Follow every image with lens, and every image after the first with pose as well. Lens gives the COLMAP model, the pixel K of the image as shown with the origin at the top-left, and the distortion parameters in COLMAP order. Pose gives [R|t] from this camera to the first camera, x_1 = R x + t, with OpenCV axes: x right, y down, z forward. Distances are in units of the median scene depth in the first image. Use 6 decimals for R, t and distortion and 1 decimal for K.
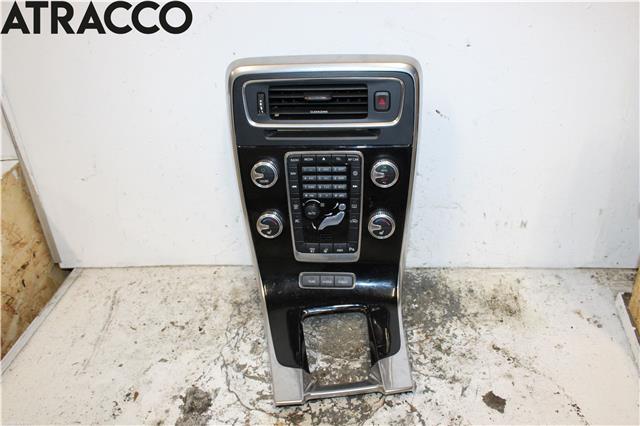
lens RADIAL K [[581.2, 0, 318.8], [0, 581.2, 211.0], [0, 0, 1]] dist [-0.102216, 0.000000]
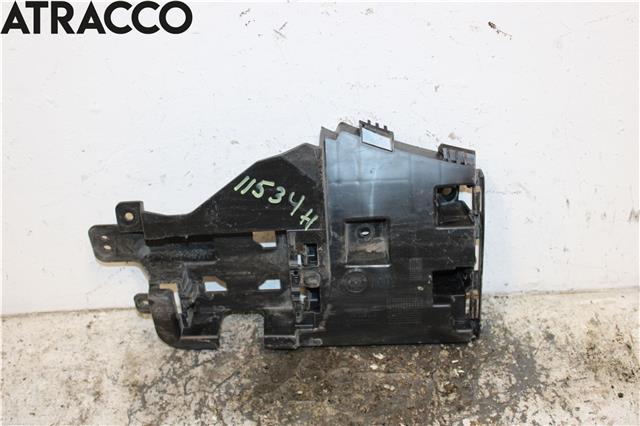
lens RADIAL K [[889.0, 0, 318.3], [0, 889.0, 217.8], [0, 0, 1]] dist [-0.007780, 0.000000]
pose [[0.991587, -0.051492, 0.118763, -0.065892], [0.041959, 0.995796, 0.081423, -0.063004], [-0.122457, -0.075755, 0.989578, 0.162792]]
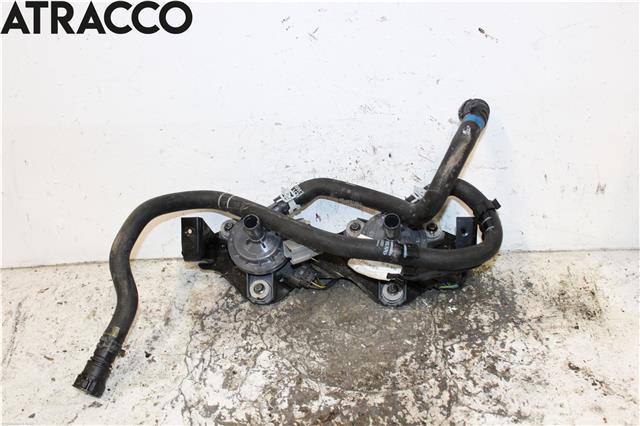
lens RADIAL K [[741.9, 0, 320.6], [0, 741.9, 215.8], [0, 0, 1]] dist [-0.047855, 0.000000]
pose [[0.998147, -0.032830, 0.051240, -0.037488], [0.029563, 0.997558, 0.063278, -0.011835], [-0.053192, -0.061646, 0.996680, 0.111981]]
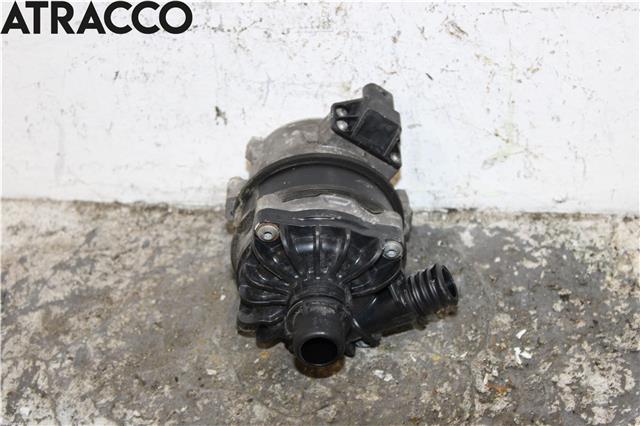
lens RADIAL K [[1440.2, 0, 314.9], [0, 1440.2, 204.2], [0, 0, 1]] dist [0.138931, 0.000000]
pose [[0.999989, 0.003577, 0.002958, 0.060449], [-0.003988, 0.988163, 0.153355, -0.021490], [-0.002375, -0.153365, 0.988167, 0.295654]]
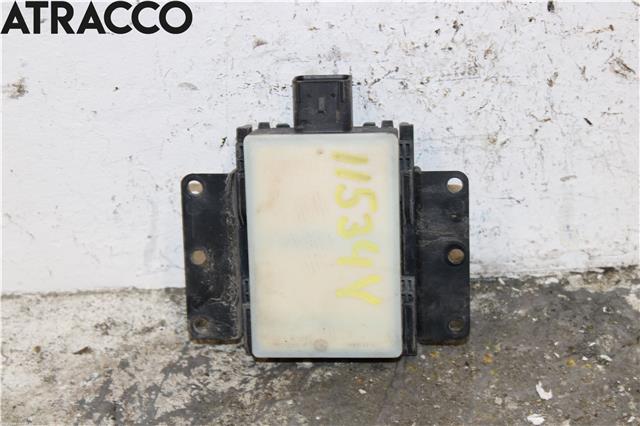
lens RADIAL K [[1568.0, 0, 327.0], [0, 1568.0, 200.5], [0, 0, 1]] dist [0.134865, 0.000000]
pose [[0.991631, -0.063640, 0.112332, -0.084095], [0.048009, 0.989443, 0.136741, -0.041346], [-0.119848, -0.130204, 0.984217, 0.350906]]
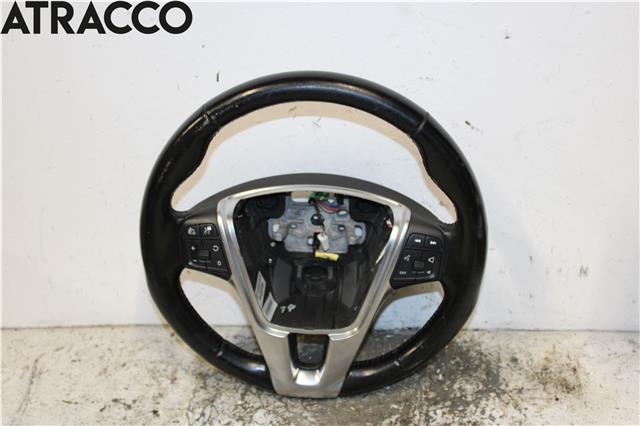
lens RADIAL K [[825.8, 0, 314.8], [0, 825.8, 205.9], [0, 0, 1]] dist [-0.017366, 0.000000]
pose [[0.999949, 0.007129, 0.007155, -0.004891], [-0.006587, 0.997310, -0.073004, 0.019458], [-0.007656, 0.072953, 0.997306, -0.086222]]
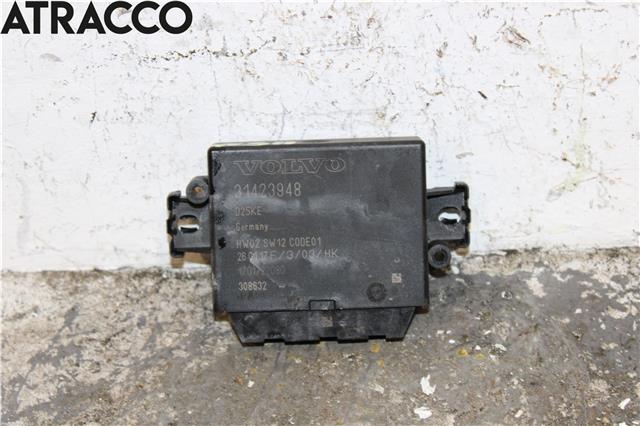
lens RADIAL K [[1568.0, 0, 324.0], [0, 1568.0, 208.0], [0, 0, 1]] dist [0.134865, 0.000000]
pose [[0.993673, -0.067625, 0.089670, -0.010724], [0.051658, 0.984134, 0.169743, -0.042650], [-0.099726, -0.164037, 0.981400, 0.392614]]
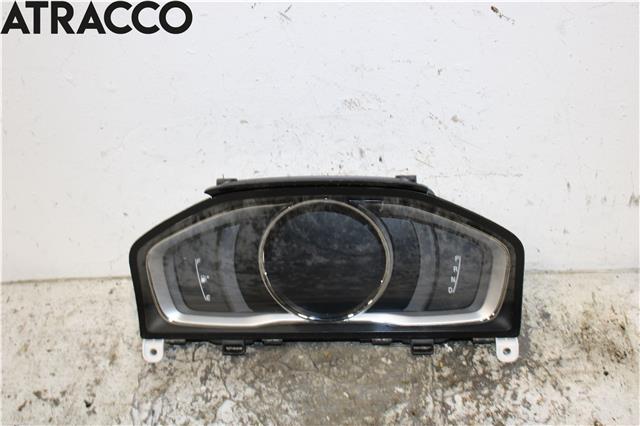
lens RADIAL K [[779.2, 0, 319.9], [0, 779.2, 223.4], [0, 0, 1]] dist [-0.038304, 0.000000]
pose [[0.997853, -0.035314, 0.055153, -0.009156], [0.028028, 0.991416, 0.127707, -0.065910], [-0.059190, -0.125887, 0.990277, 0.239147]]
